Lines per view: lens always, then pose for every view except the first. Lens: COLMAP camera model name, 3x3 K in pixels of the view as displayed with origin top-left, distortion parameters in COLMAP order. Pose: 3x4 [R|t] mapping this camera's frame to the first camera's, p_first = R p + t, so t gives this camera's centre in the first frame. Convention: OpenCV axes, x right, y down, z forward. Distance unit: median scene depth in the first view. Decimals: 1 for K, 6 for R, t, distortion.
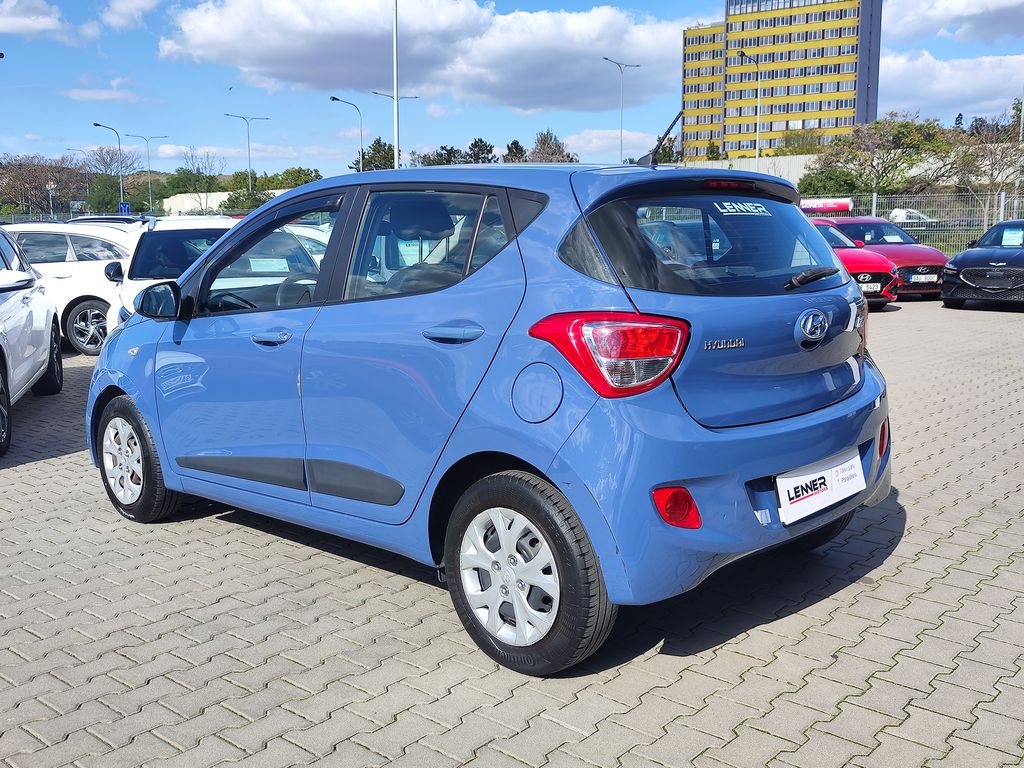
lens RADIAL K [[1015.8, 0, 539.2], [0, 1015.8, 386.3], [0, 0, 1]] dist [-0.006810, -0.025380]
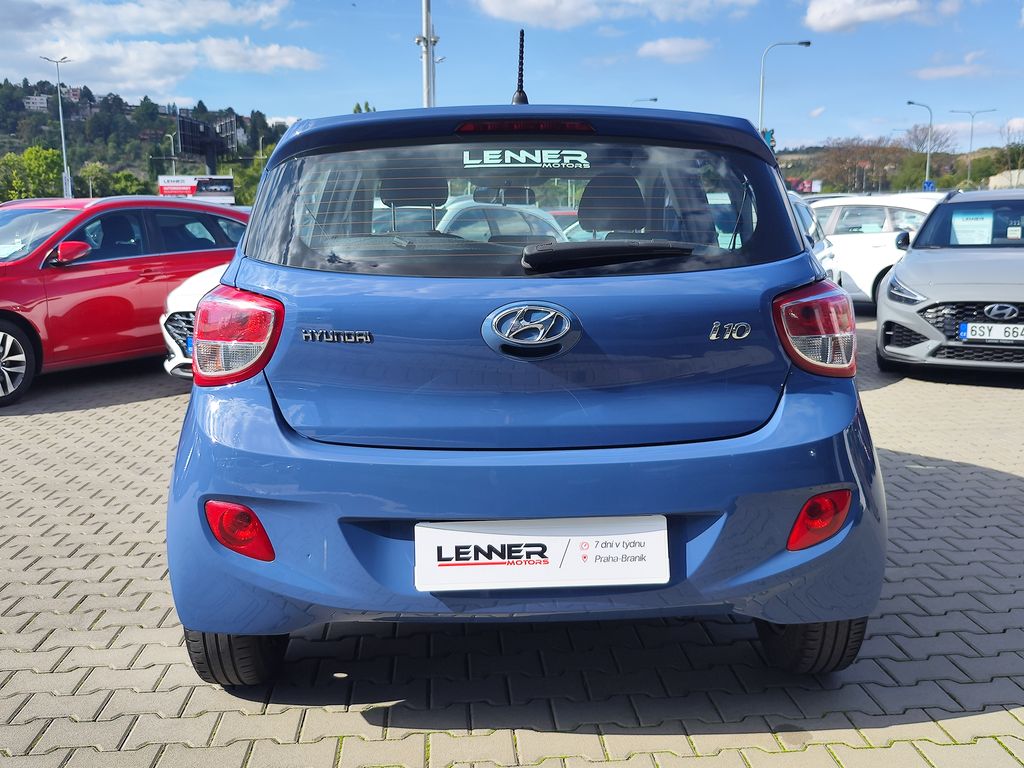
lens RADIAL K [[1028.0, 0, 512.0], [0, 1028.0, 384.0], [0, 0, 1]] dist [-0.005850, -0.020188]
pose [[0.689888, 0.110953, -0.715363, 0.117451], [-0.100143, 0.993311, 0.057486, -0.008867], [0.716956, 0.031980, 0.696385, 0.077511]]
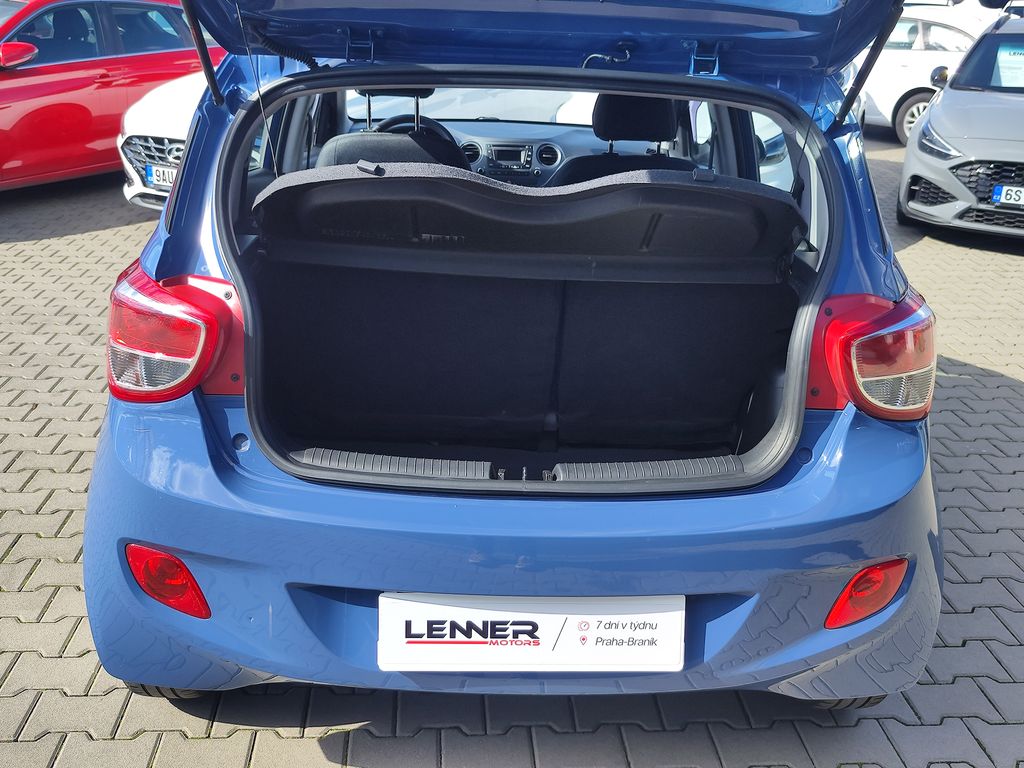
lens RADIAL K [[1041.3, 0, 500.2], [0, 1041.3, 383.3], [0, 0, 1]] dist [-0.110133, 0.207127]
pose [[0.684004, 0.290688, -0.669059, 0.096105], [-0.143455, 0.952866, 0.267335, -0.029699], [0.715234, -0.086878, 0.693464, 0.093258]]
